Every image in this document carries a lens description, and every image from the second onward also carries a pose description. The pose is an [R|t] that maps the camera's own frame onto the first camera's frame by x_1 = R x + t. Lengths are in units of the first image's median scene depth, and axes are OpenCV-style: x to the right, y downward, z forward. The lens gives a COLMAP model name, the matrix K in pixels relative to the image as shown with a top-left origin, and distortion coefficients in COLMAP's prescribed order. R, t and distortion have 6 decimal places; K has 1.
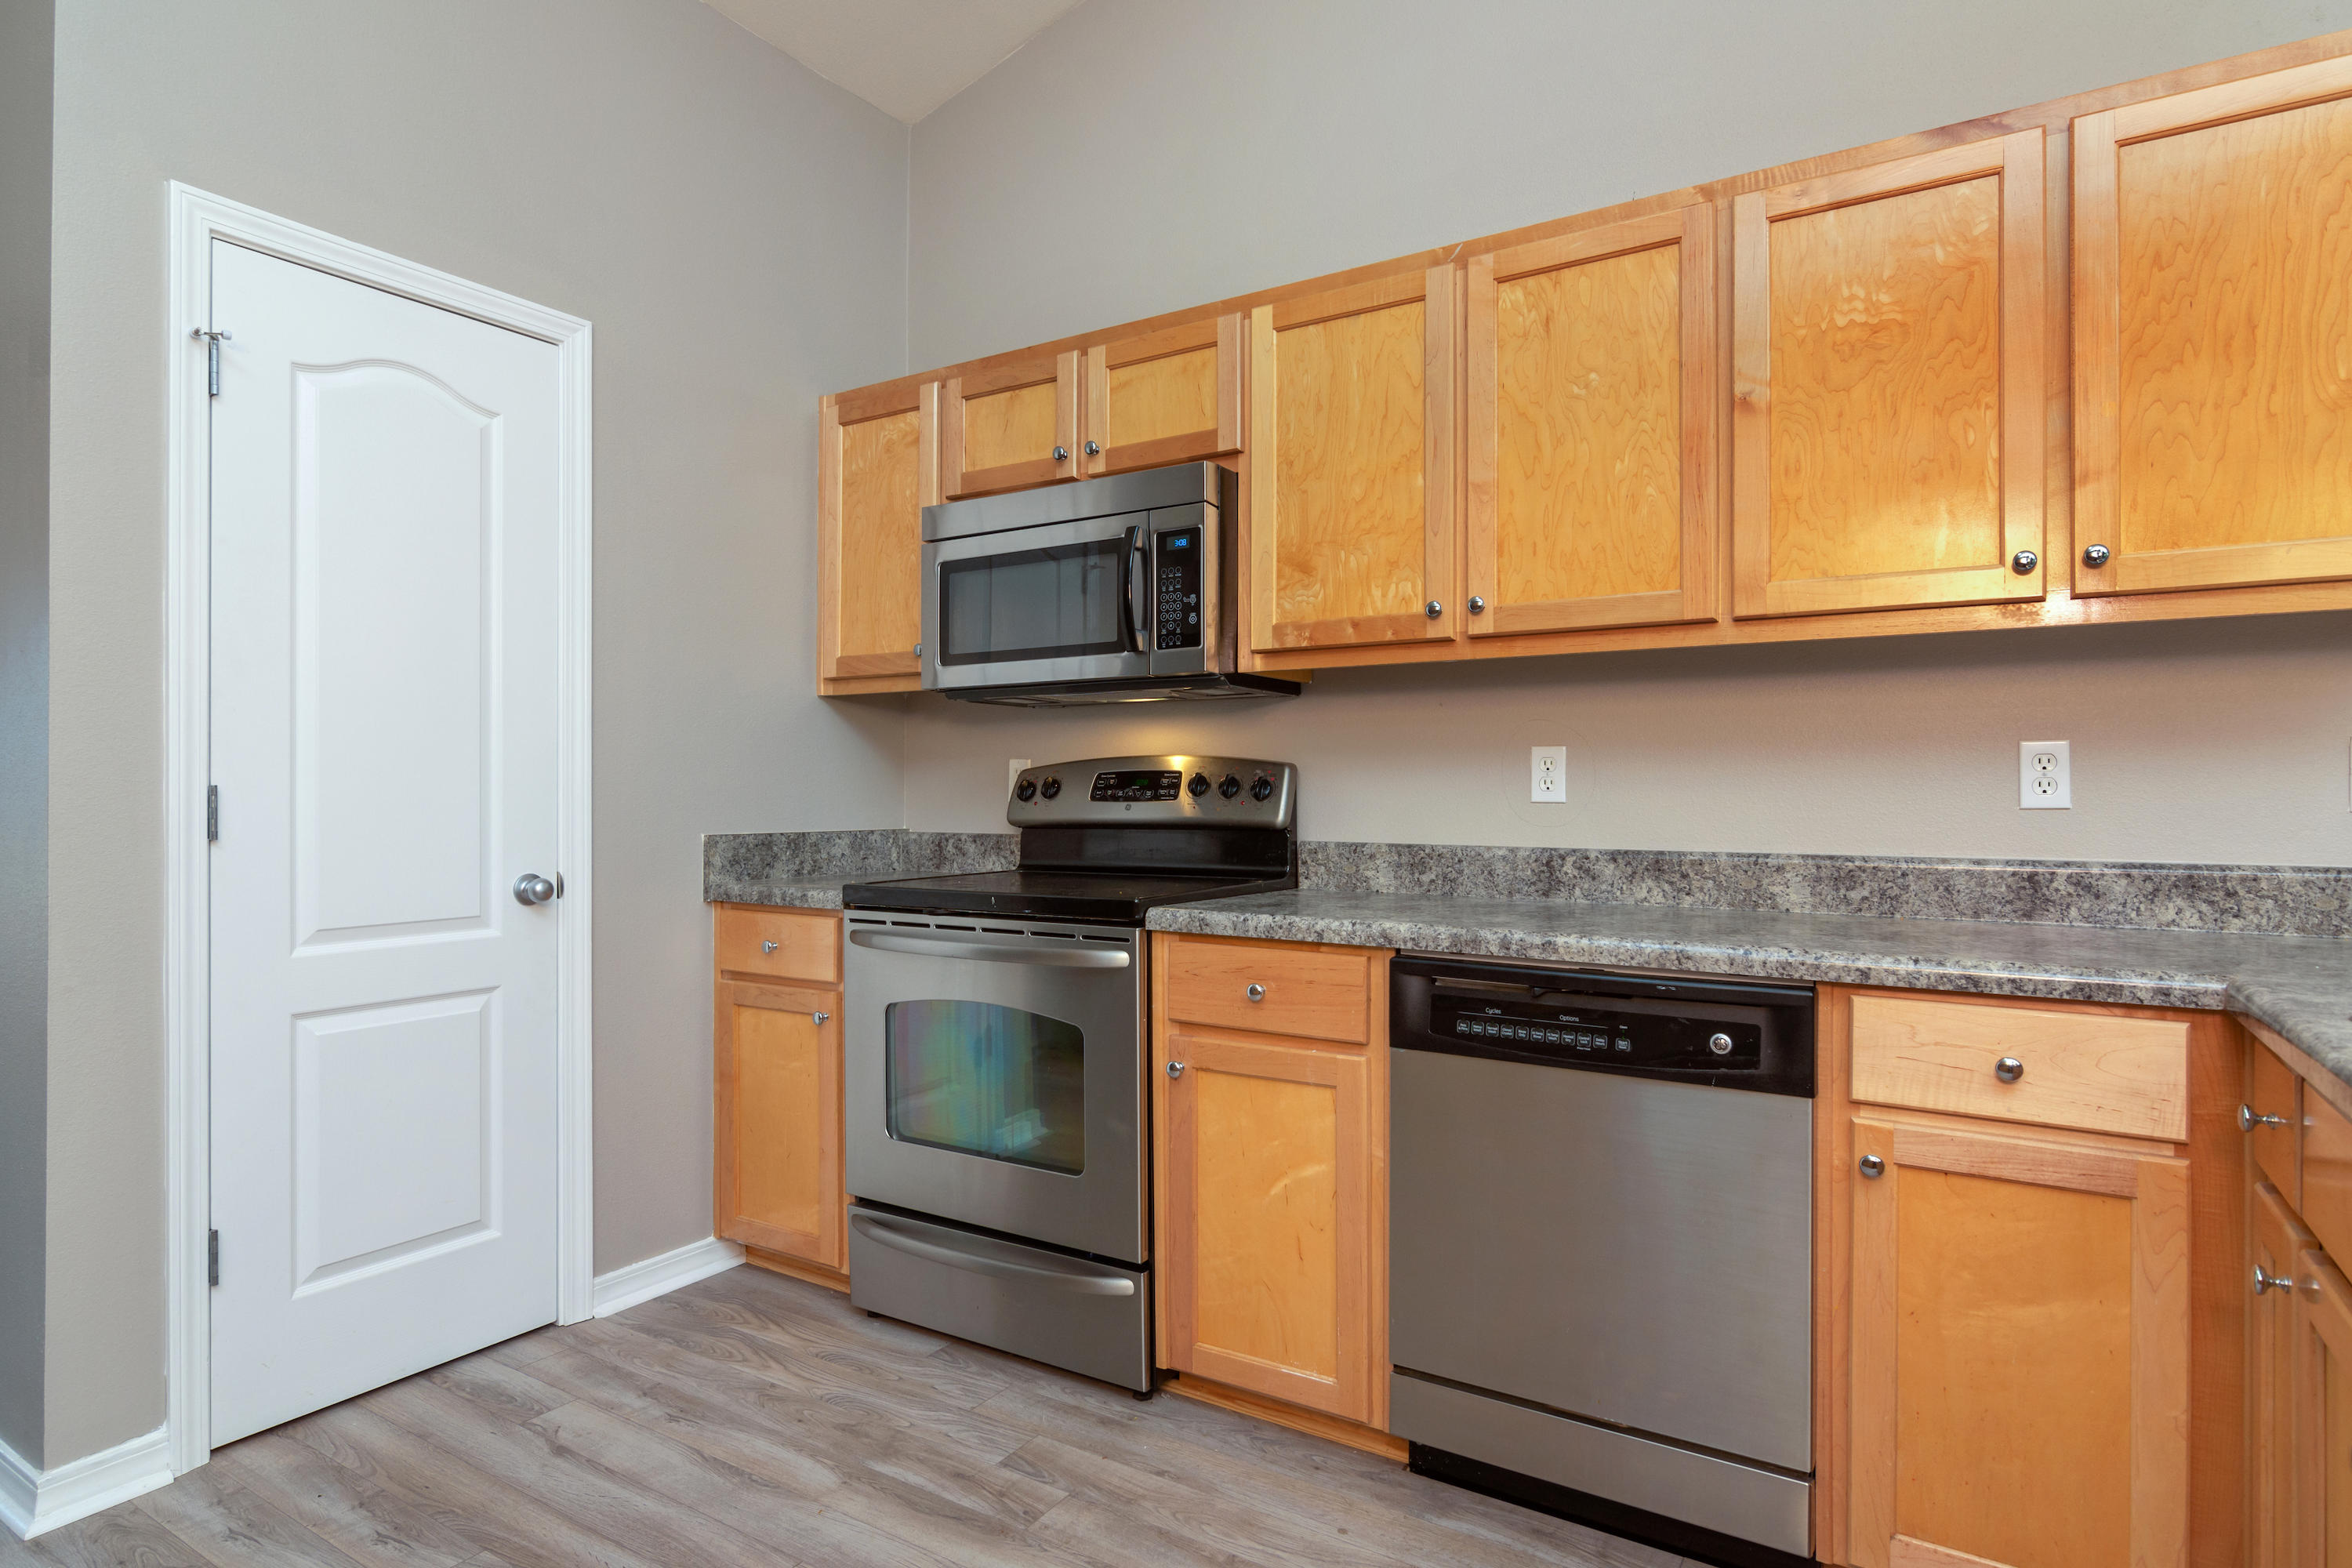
lens RADIAL K [[1327.1, 0, 1191.2], [0, 1327.1, 795.3], [0, 0, 1]] dist [-0.022782, 0.000740]
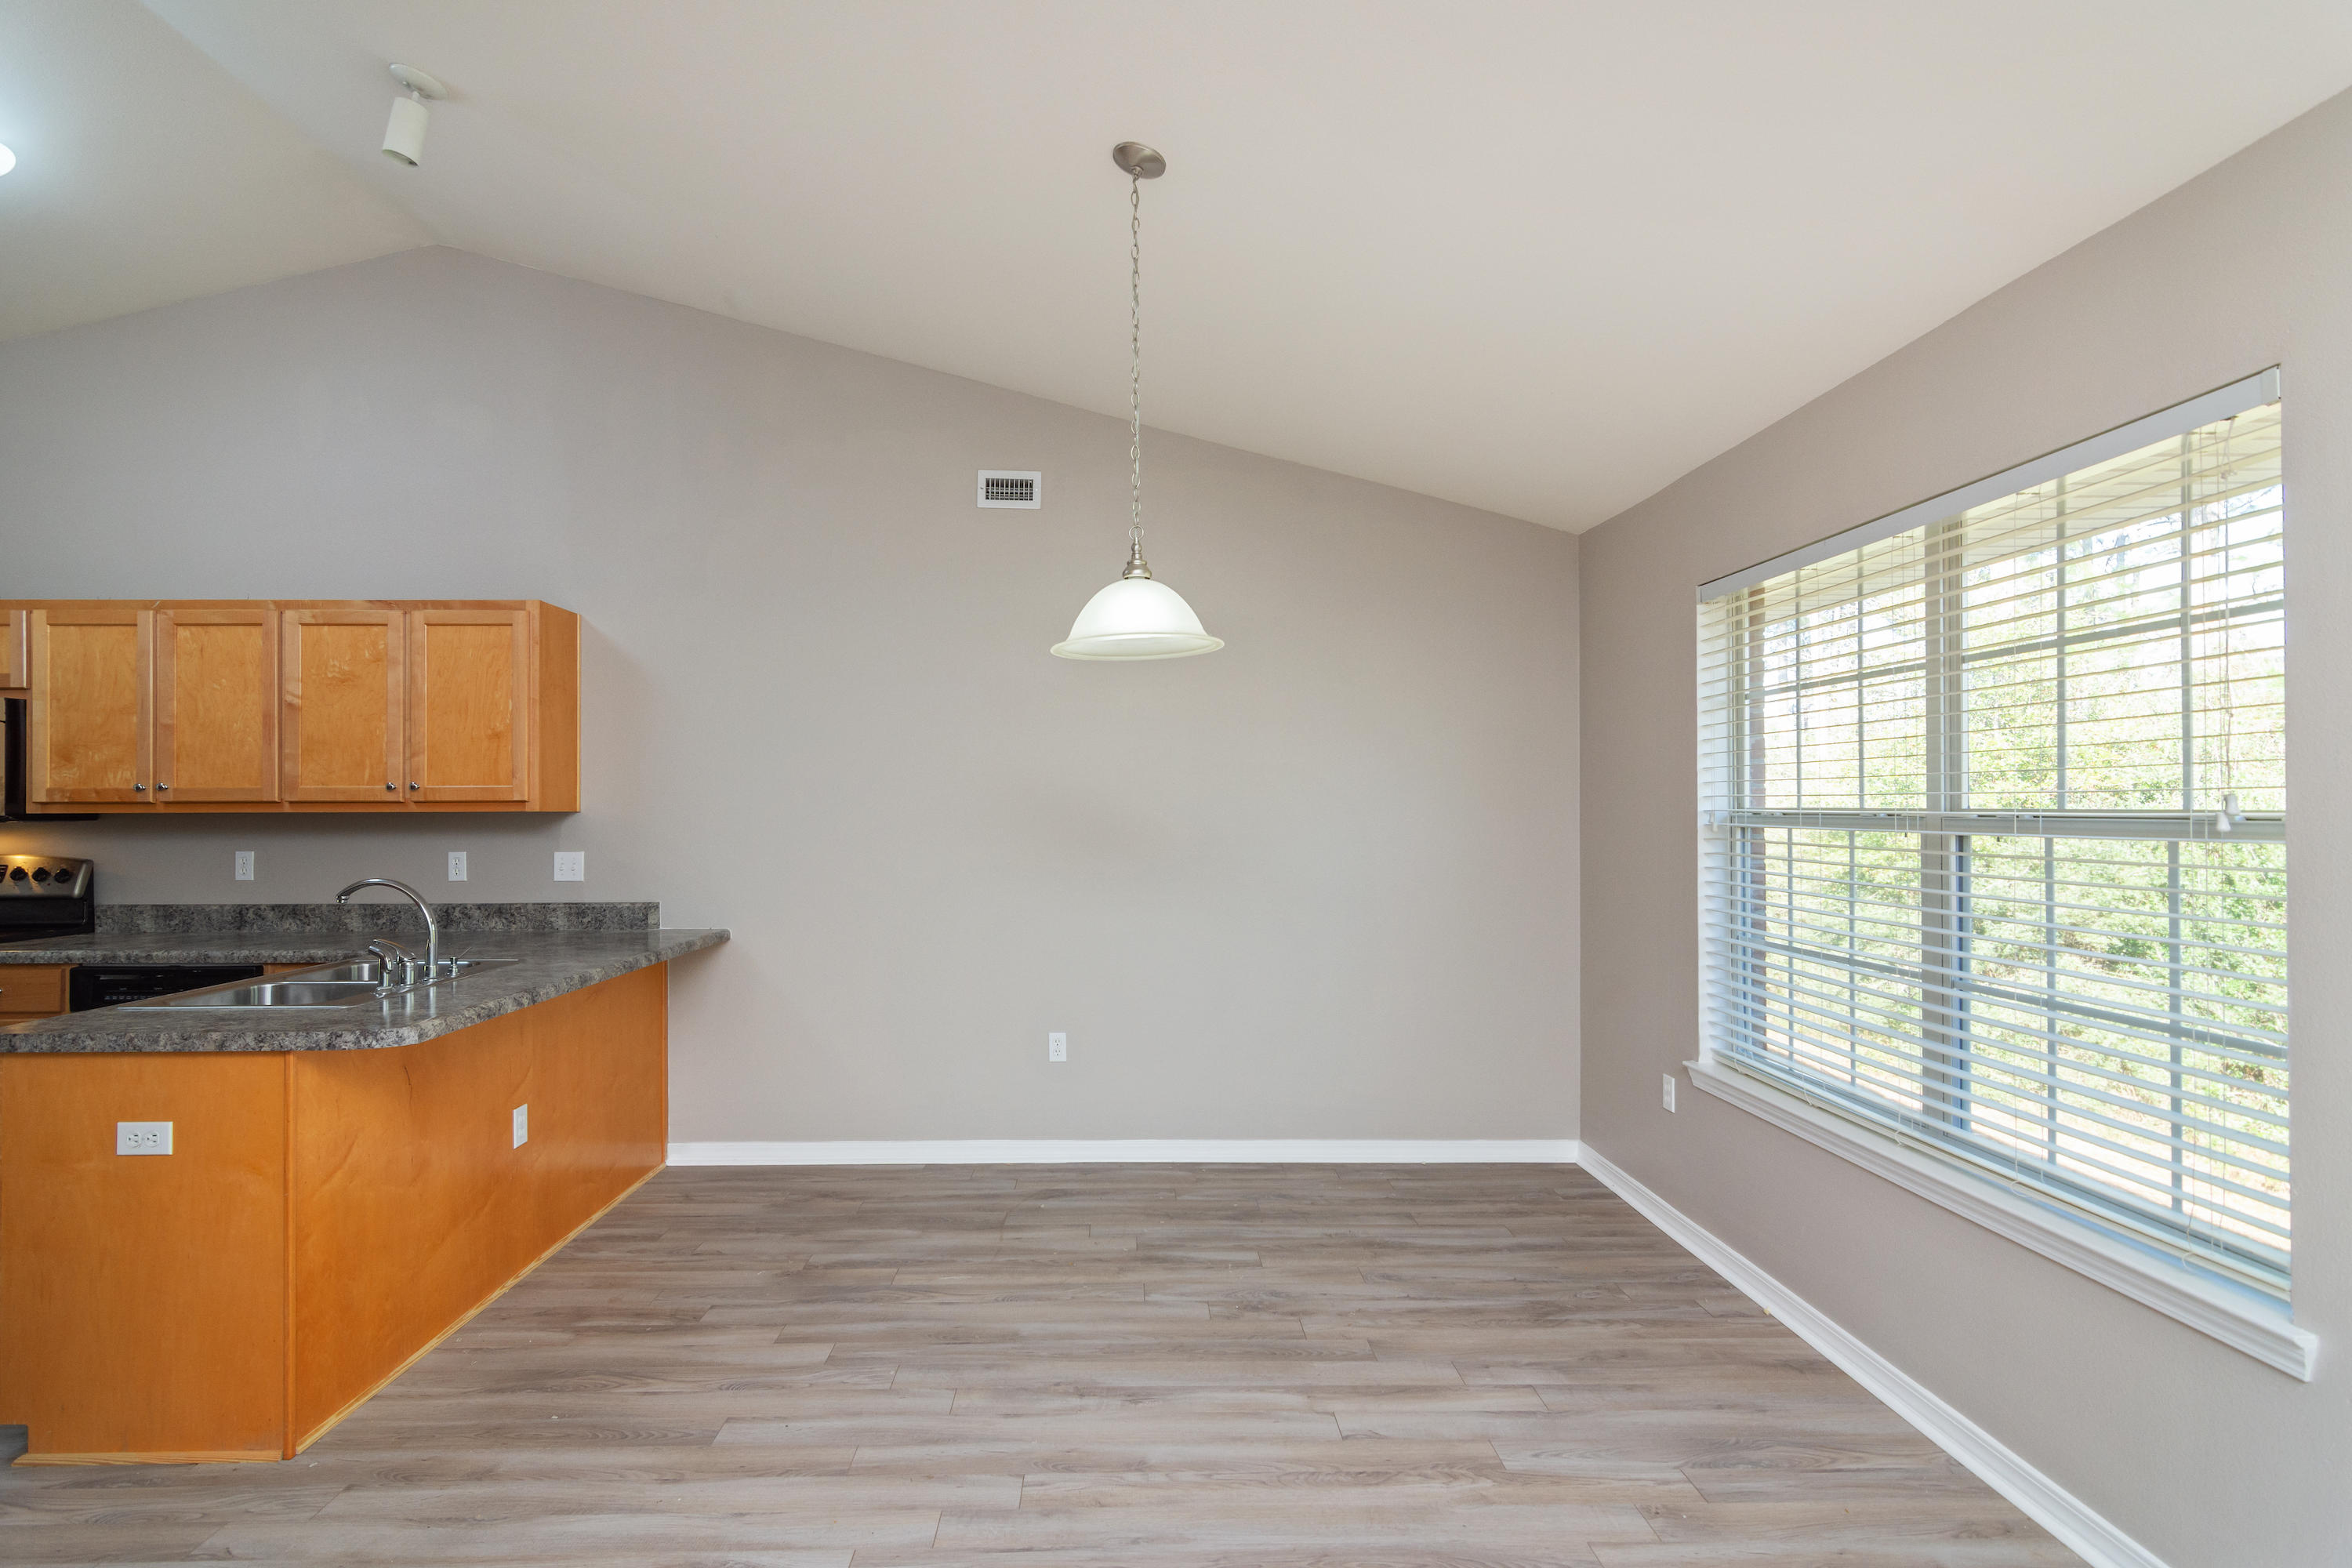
lens RADIAL K [[1130.9, 0, 1158.1], [0, 1130.9, 800.0], [0, 0, 1]] dist [0.001939, 0.001676]
pose [[0.830354, -0.004897, 0.557214, 0.462237], [0.010824, 0.999914, -0.007342, -0.086727], [-0.557131, 0.012127, 0.830336, -1.134792]]
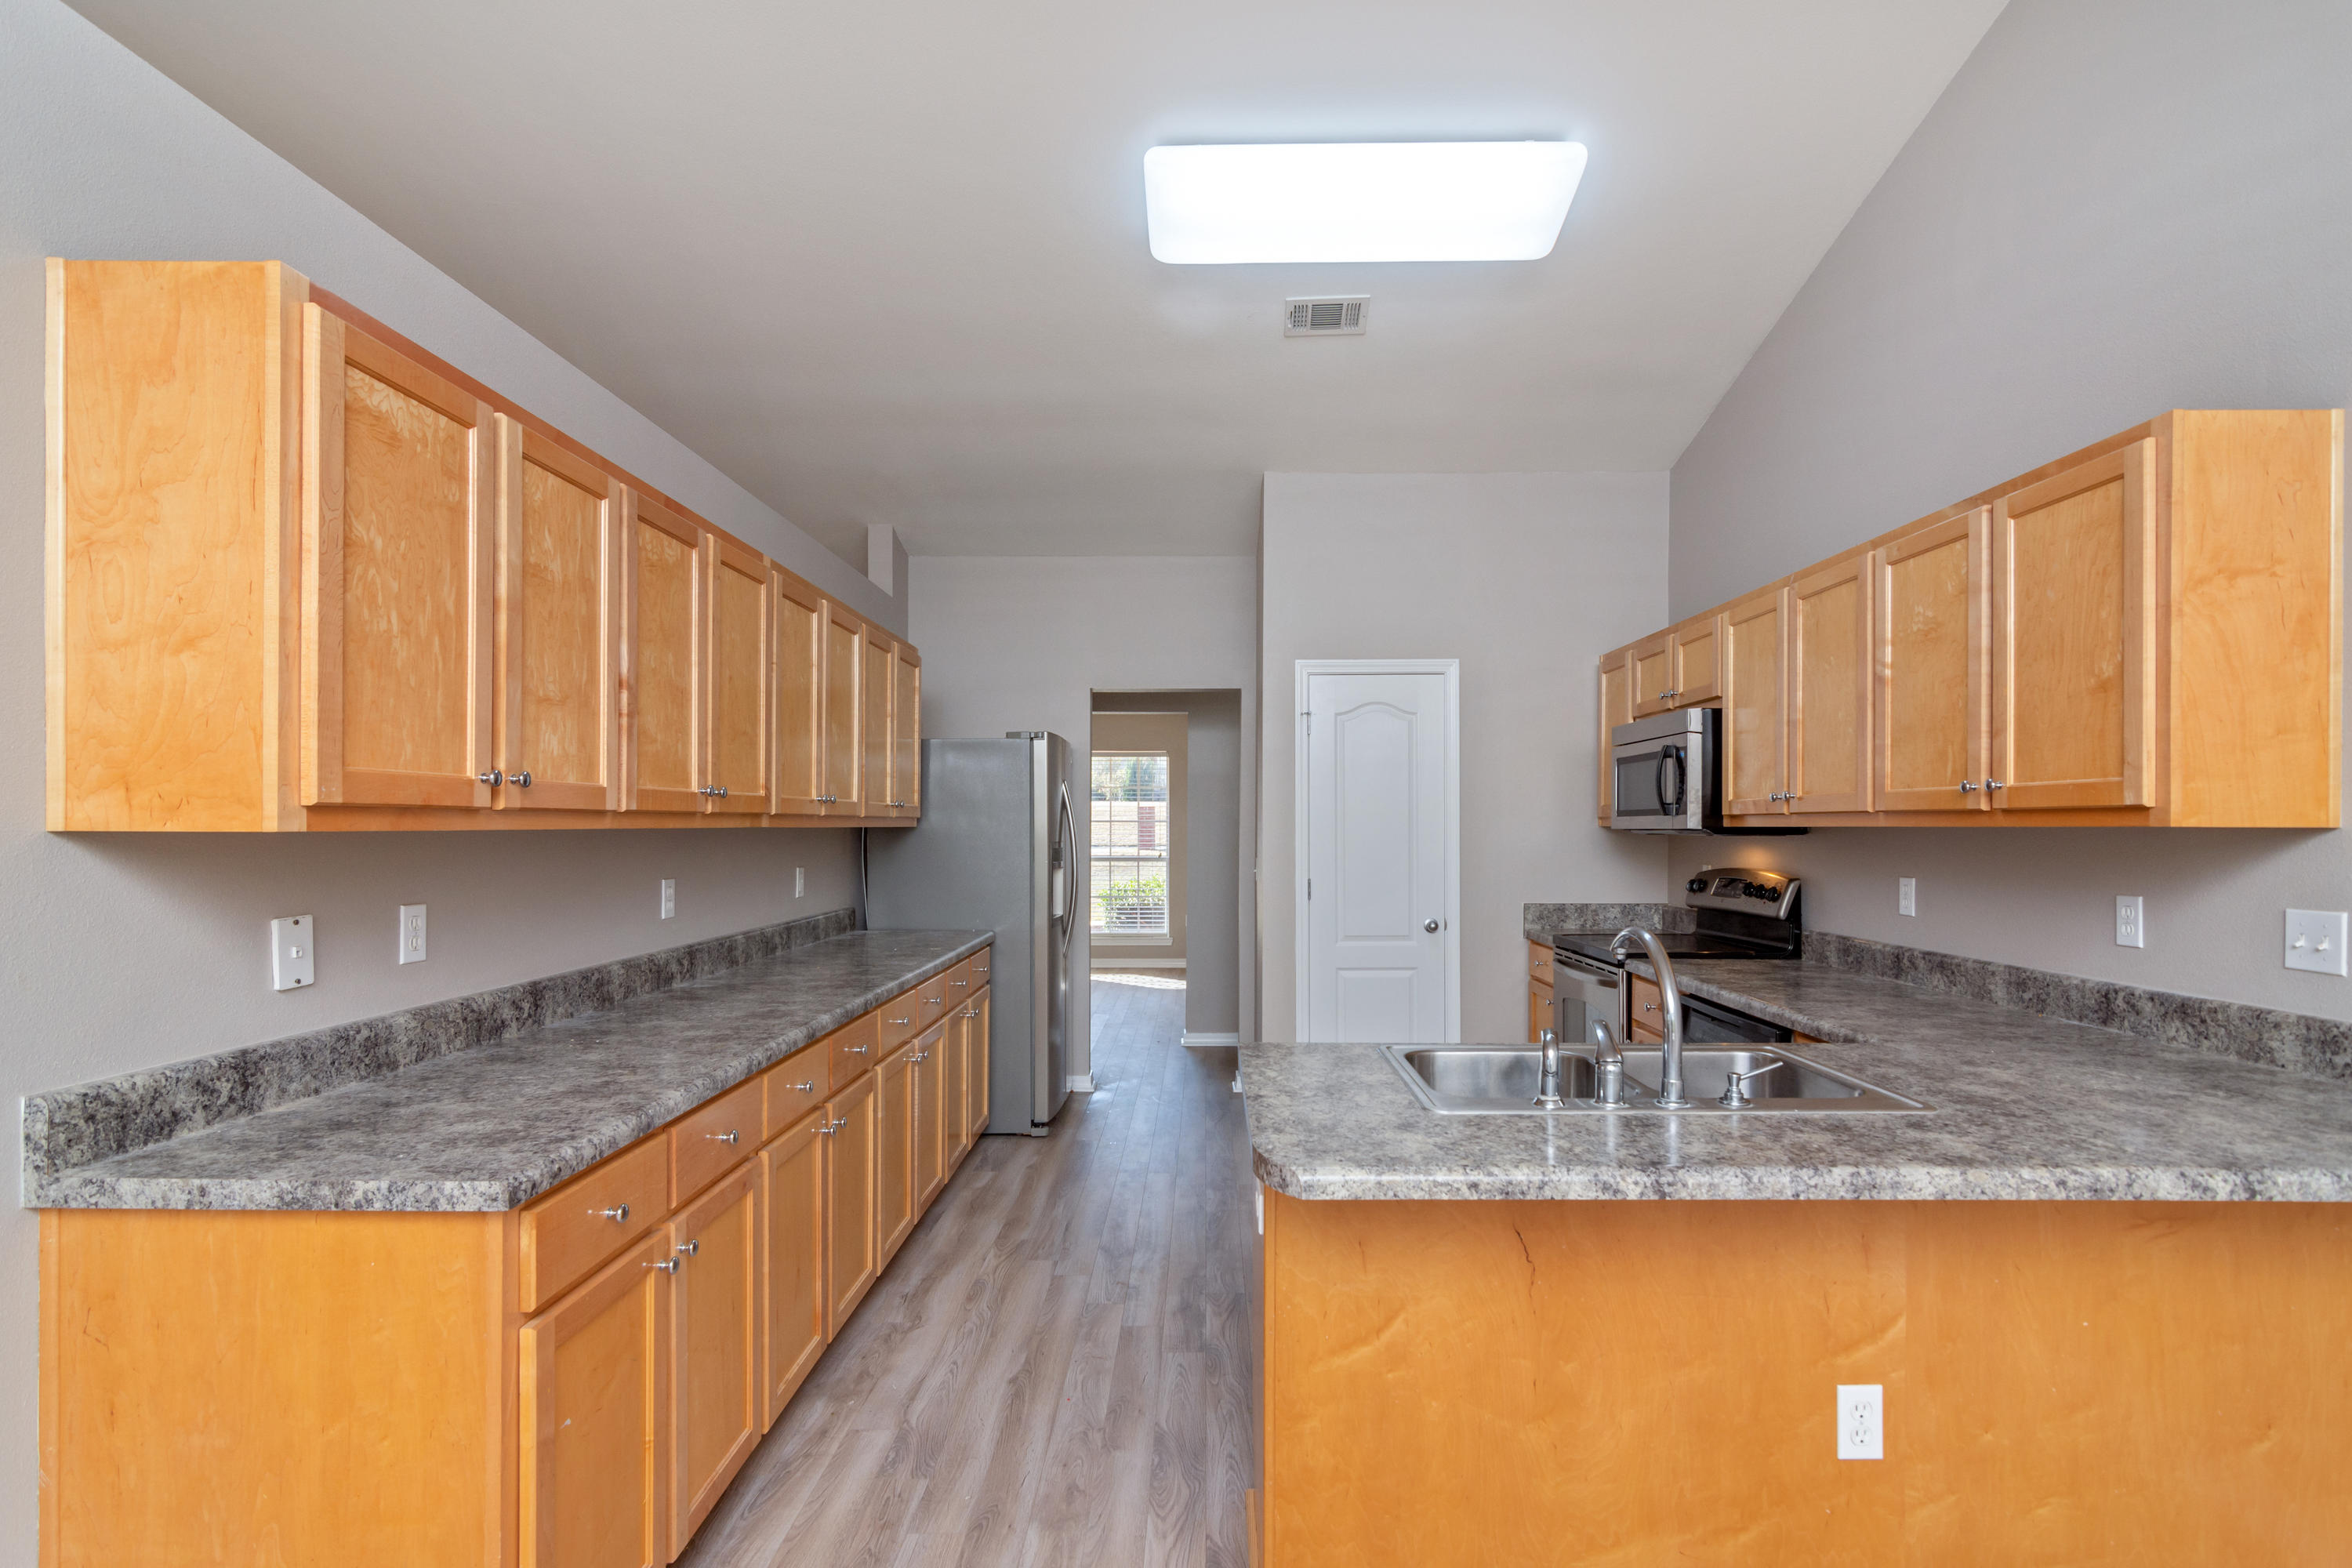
lens RADIAL K [[1130.9, 0, 1179.9], [0, 1130.9, 834.6], [0, 0, 1]] dist [0.001939, 0.001676]
pose [[0.528960, 0.002987, -0.848641, 0.929135], [-0.005616, 0.999984, 0.000019, -0.082284], [0.848628, 0.004756, 0.528969, -0.371155]]
